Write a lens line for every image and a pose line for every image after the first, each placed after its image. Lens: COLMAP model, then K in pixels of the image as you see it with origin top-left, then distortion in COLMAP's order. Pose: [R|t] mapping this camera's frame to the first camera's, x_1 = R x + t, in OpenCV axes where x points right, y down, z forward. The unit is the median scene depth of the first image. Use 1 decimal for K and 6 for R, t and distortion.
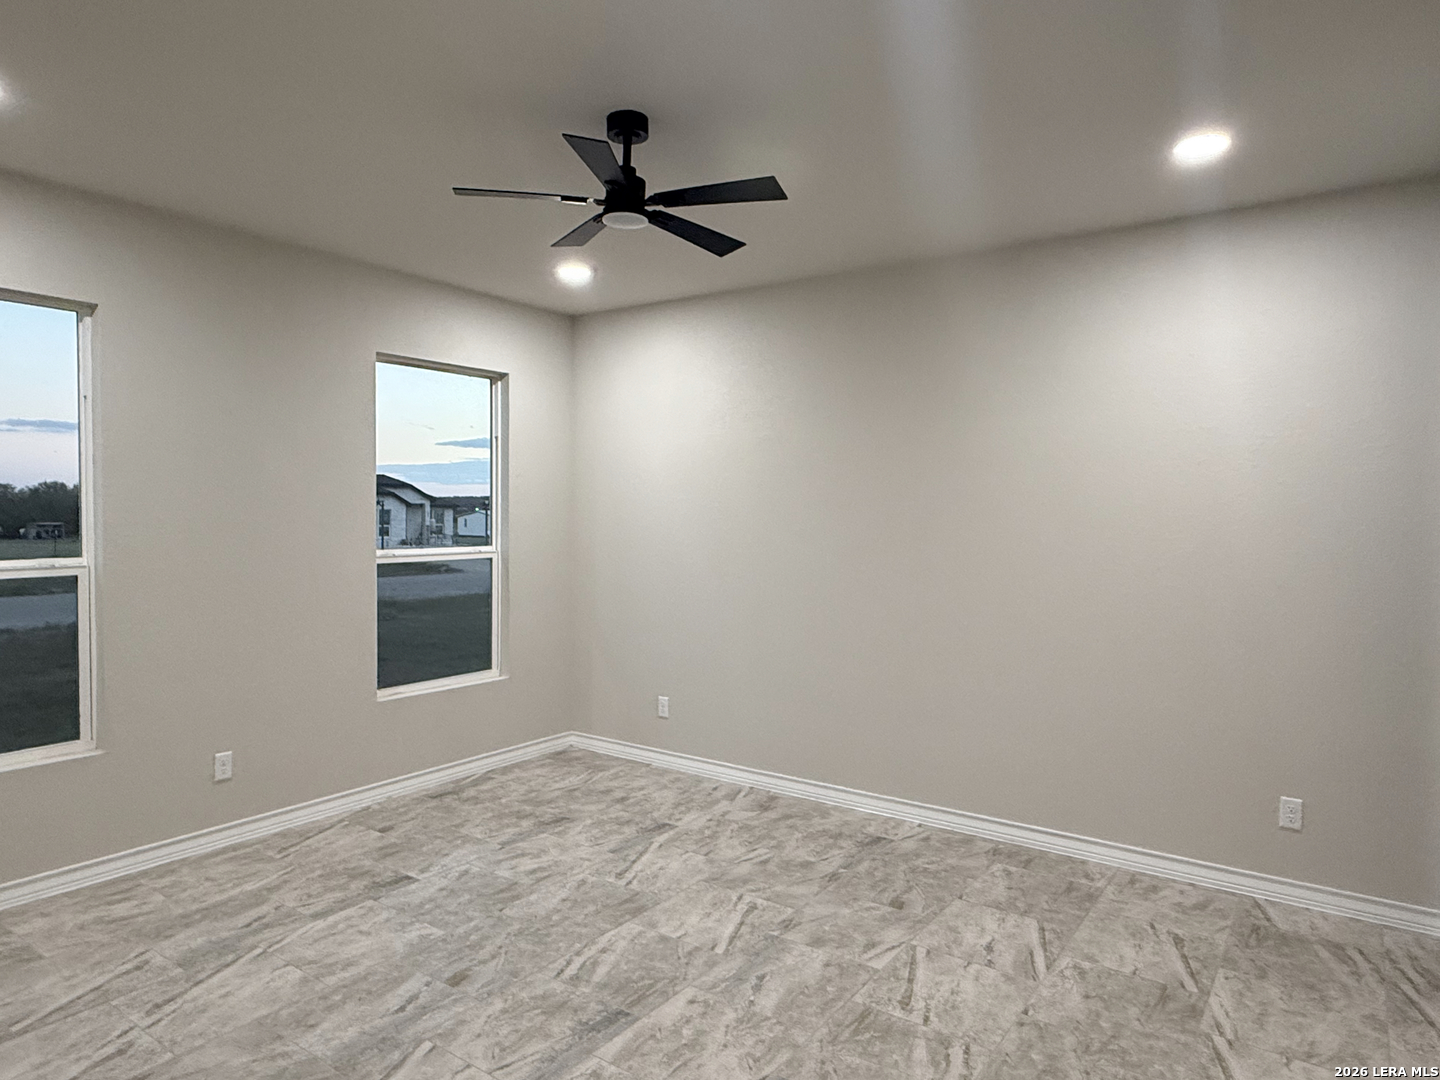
lens RADIAL K [[924.7, 0, 723.1], [0, 924.7, 542.2], [0, 0, 1]] dist [0.000468, -0.001834]
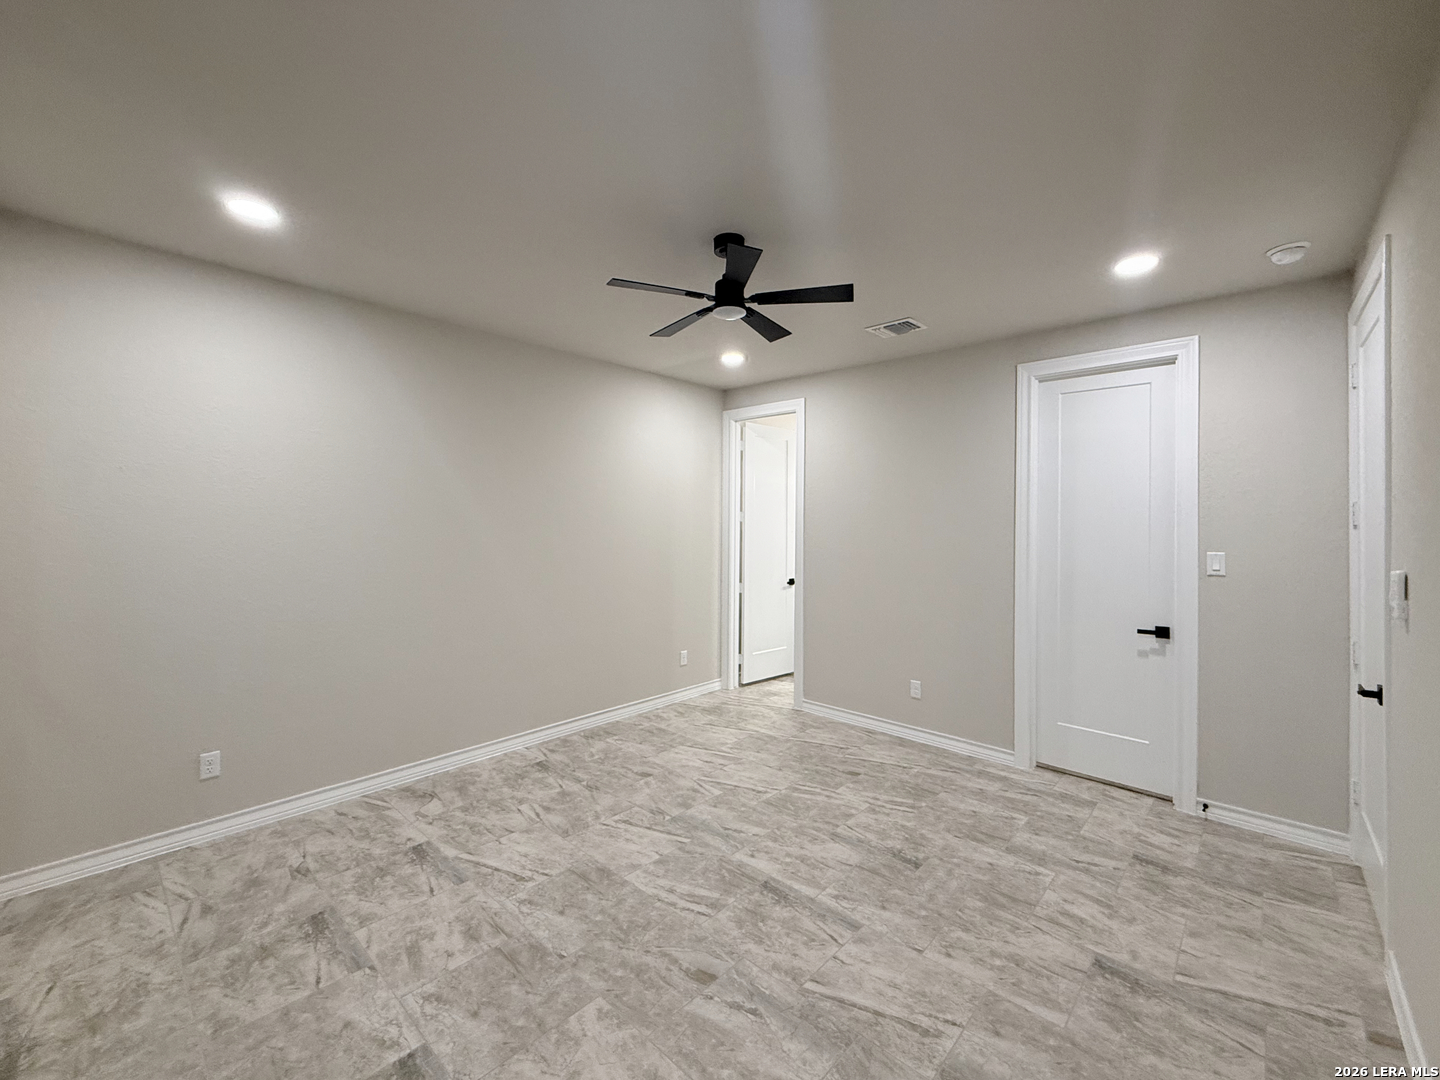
lens RADIAL K [[583.4, 0, 737.6], [0, 583.4, 508.2], [0, 0, 1]] dist [0.001798, -0.000876]
pose [[0.111371, 0.016808, 0.993637, -0.712839], [0.023292, 0.999538, -0.019518, -0.034094], [-0.993506, 0.025318, 0.110928, 0.655480]]
